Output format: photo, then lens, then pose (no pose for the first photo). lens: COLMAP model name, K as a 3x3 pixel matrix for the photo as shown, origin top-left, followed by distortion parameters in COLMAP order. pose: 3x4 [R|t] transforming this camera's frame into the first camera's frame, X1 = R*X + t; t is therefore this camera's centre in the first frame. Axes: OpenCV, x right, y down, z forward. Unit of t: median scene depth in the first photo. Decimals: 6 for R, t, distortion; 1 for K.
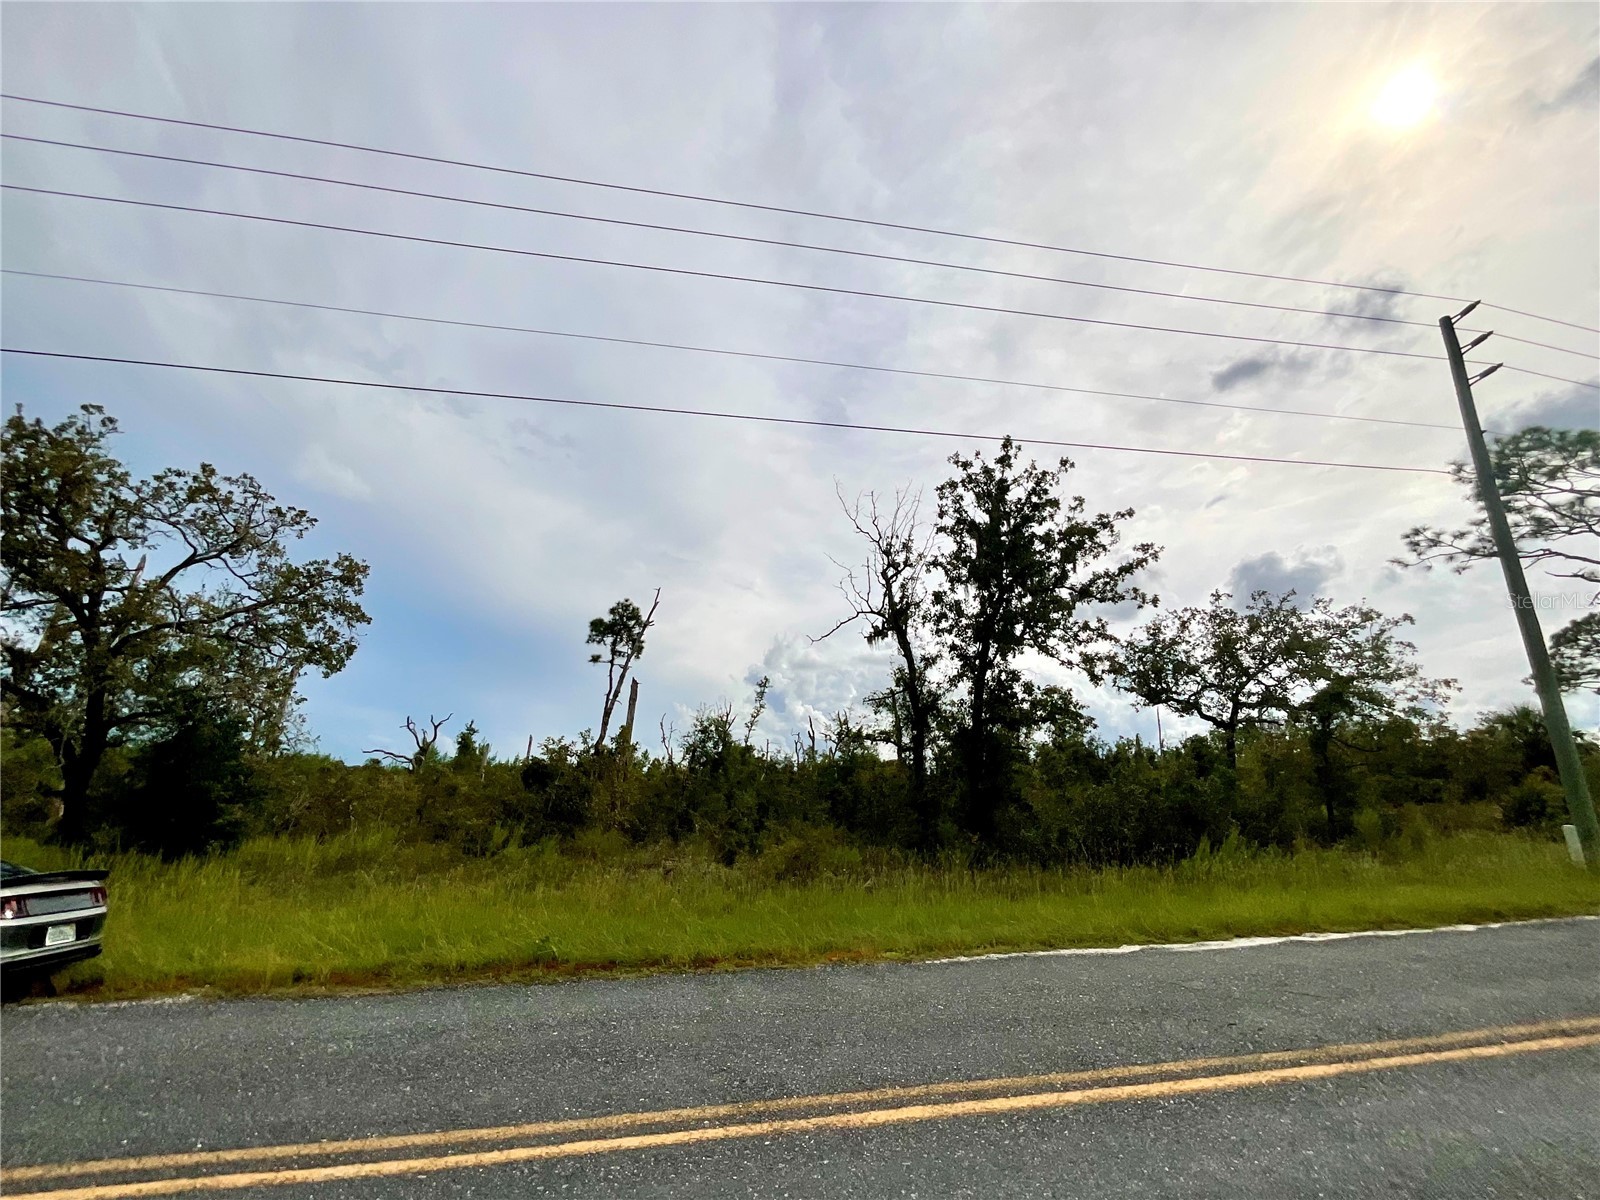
lens RADIAL K [[640.3, 0, 800.6], [0, 640.3, 603.6], [0, 0, 1]] dist [0.000117, -0.000375]
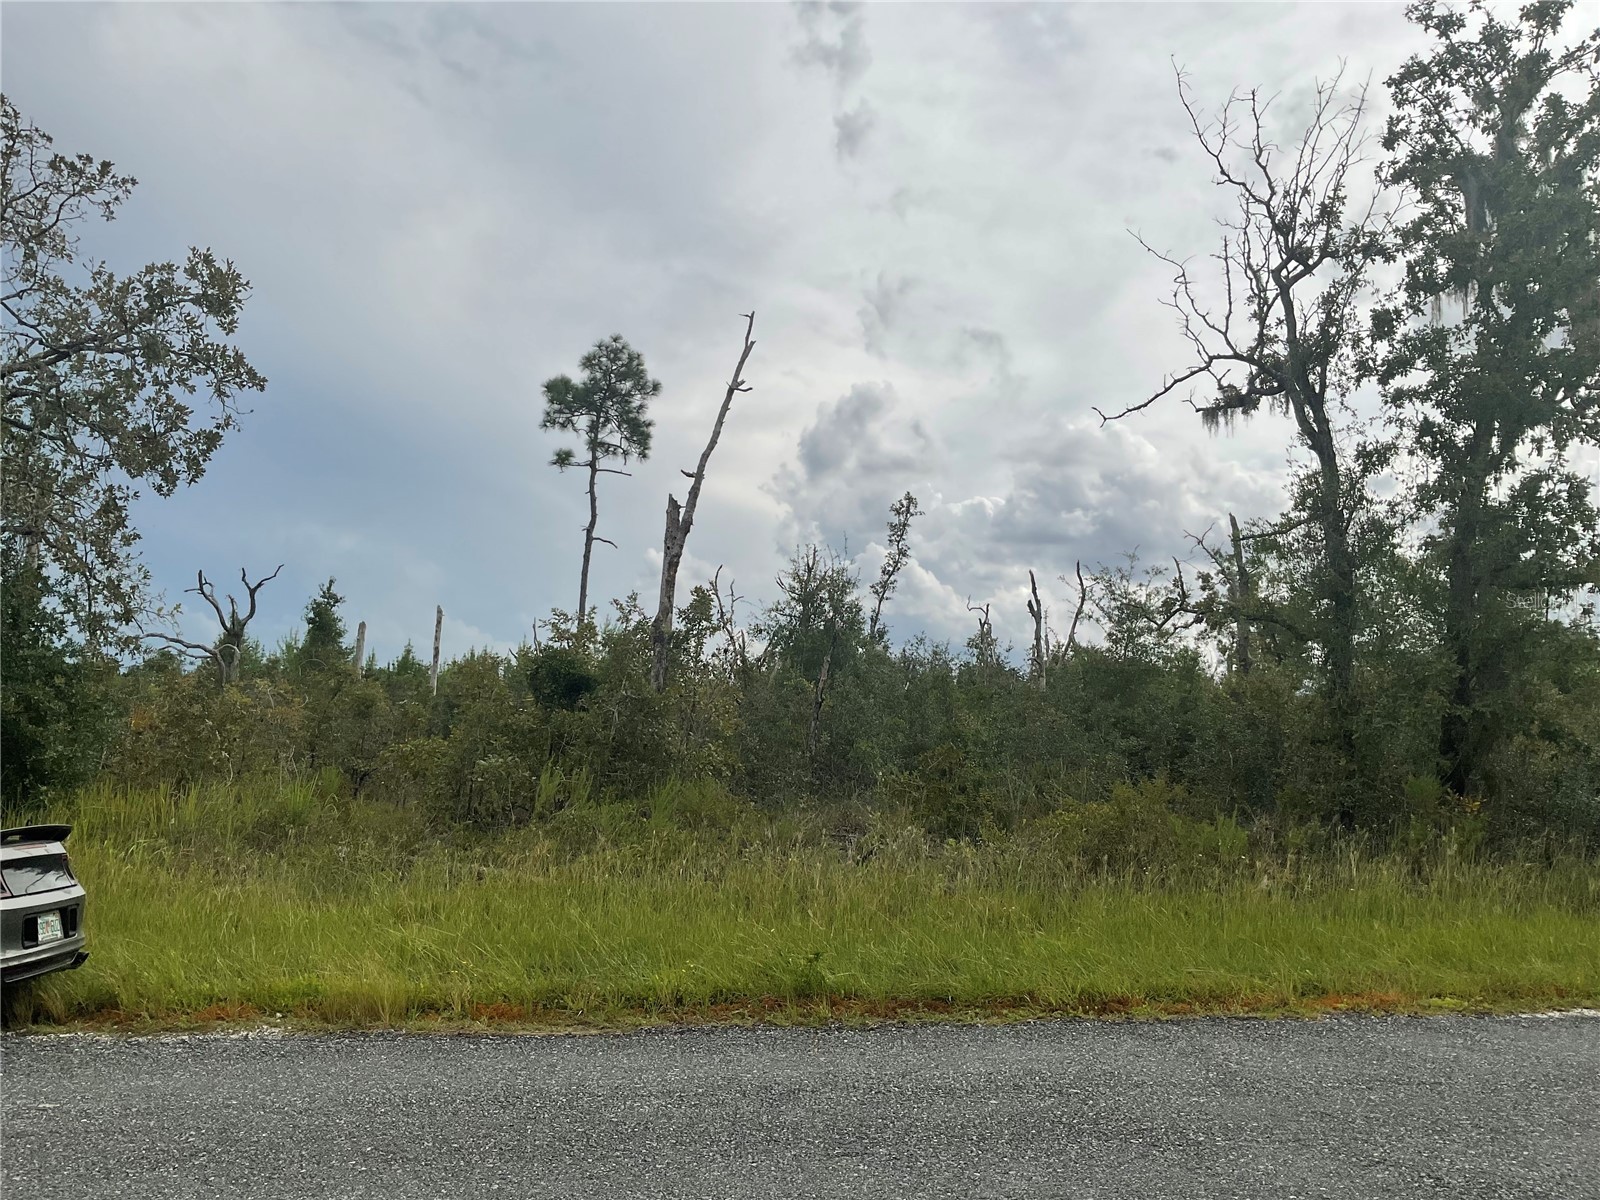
lens RADIAL K [[1307.4, 0, 800.4], [0, 1307.4, 602.3], [0, 0, 1]] dist [0.053807, -0.099814]
pose [[0.996747, 0.004125, -0.080488, -0.135968], [0.011626, 0.980883, 0.194251, -0.001428], [0.079751, -0.194555, 0.977644, -0.026355]]
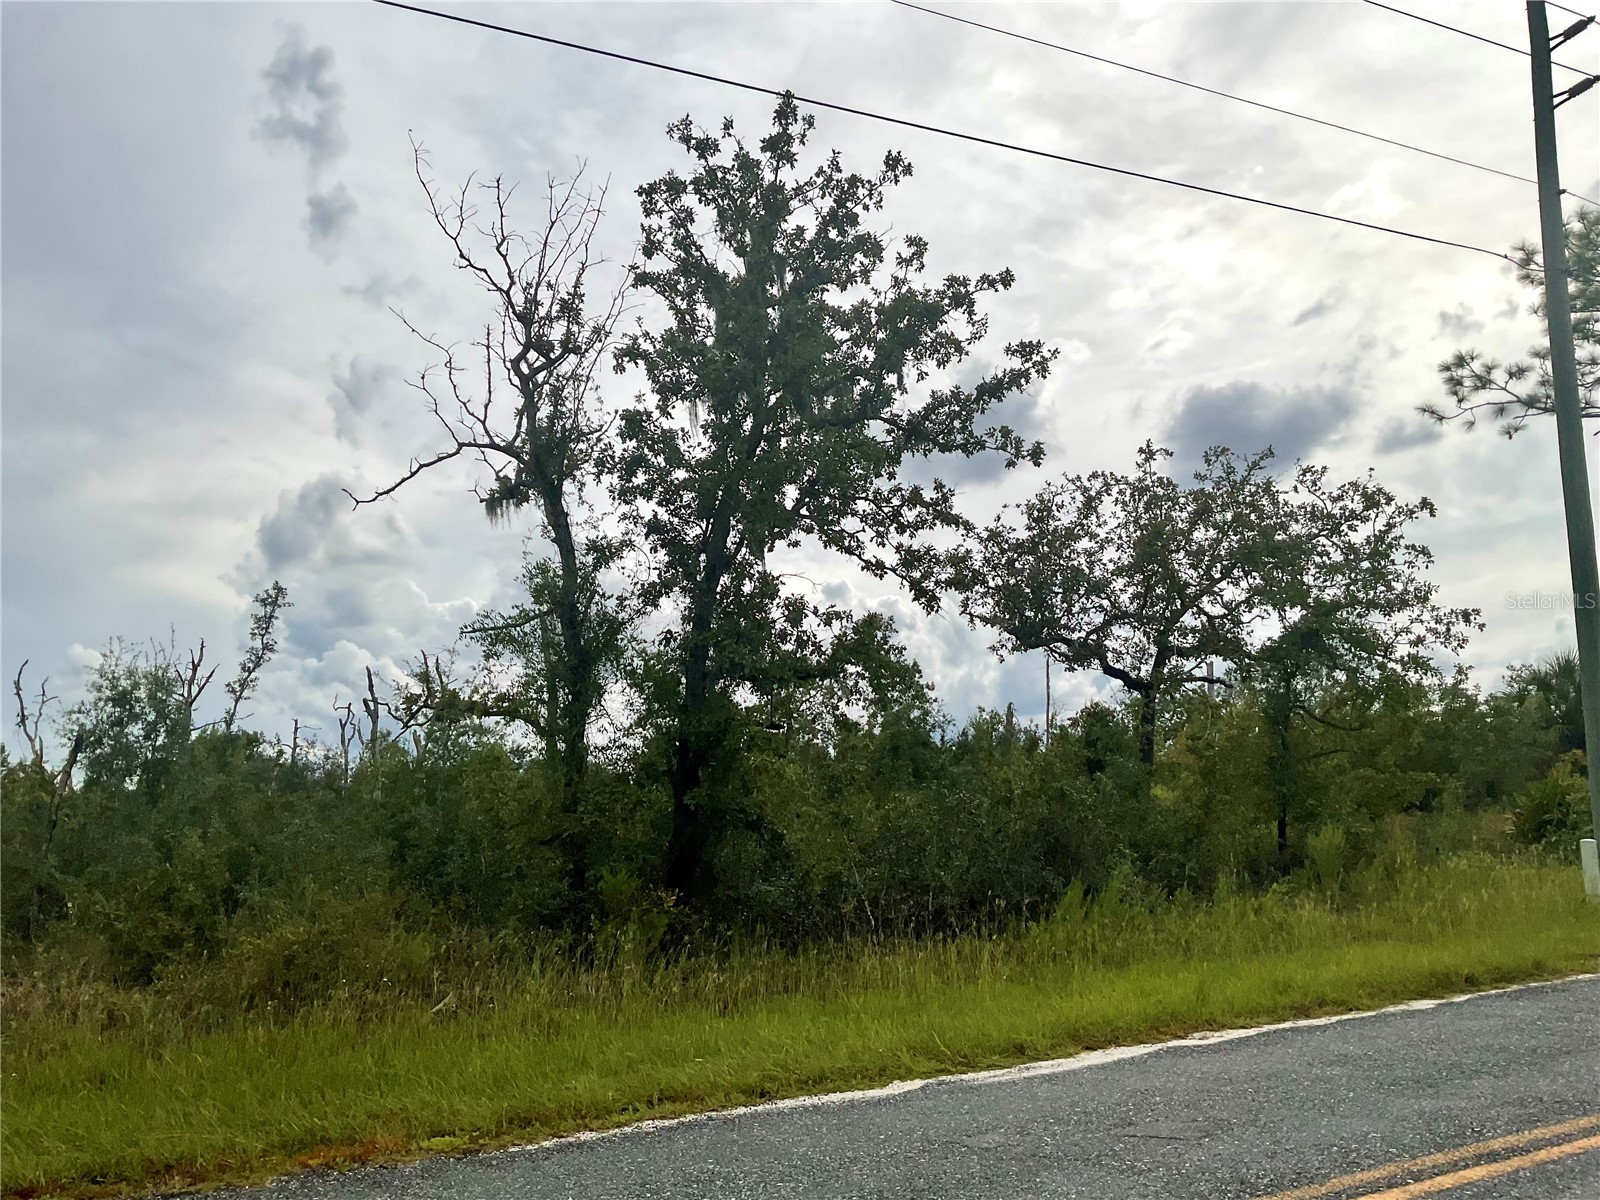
lens RADIAL K [[1307.4, 0, 786.4], [0, 1307.4, 601.1], [0, 0, 1]] dist [0.053807, -0.099814]
pose [[0.955983, 0.019631, 0.292765, 0.039607], [-0.054366, 0.992334, 0.110983, 0.007911], [-0.288342, -0.122014, 0.949722, 0.013190]]
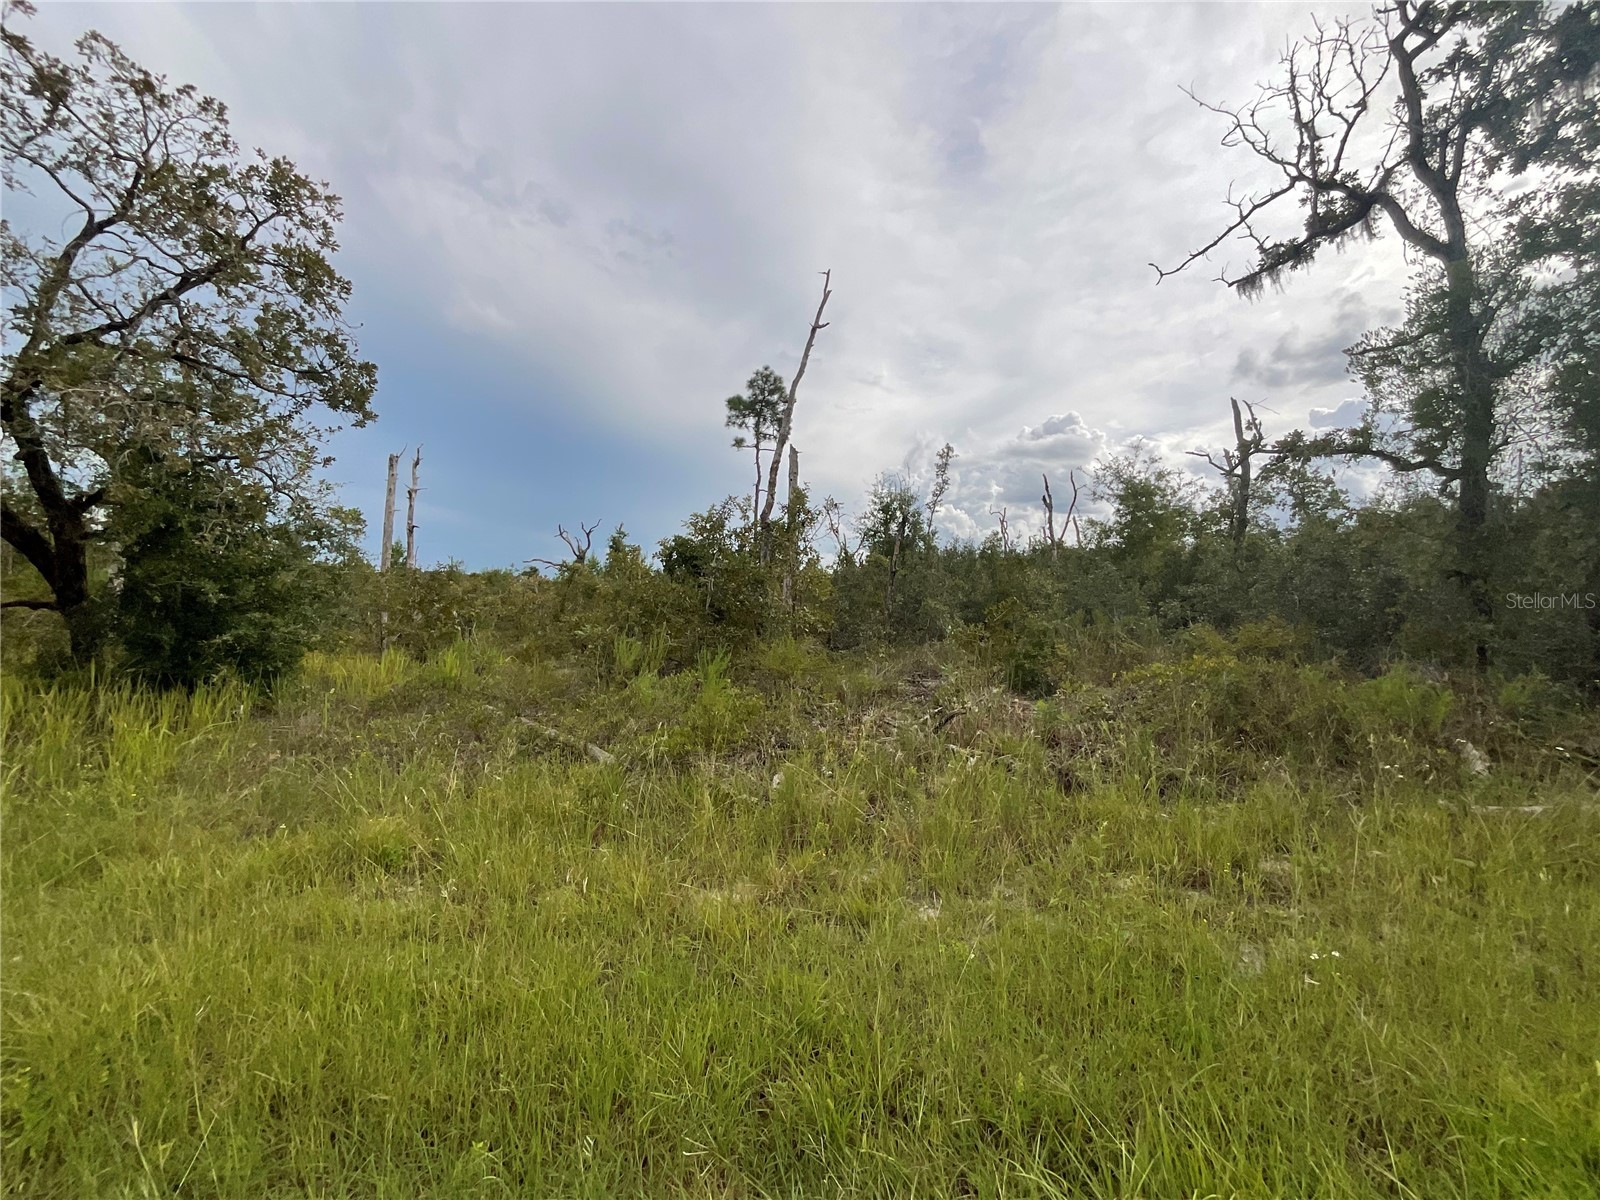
lens RADIAL K [[640.3, 0, 804.4], [0, 640.3, 597.1], [0, 0, 1]] dist [0.000117, -0.000375]
pose [[0.977024, -0.029813, -0.211035, -0.160136], [0.089461, 0.956084, 0.279106, 0.137877], [0.193446, -0.291573, 0.936784, 0.415112]]
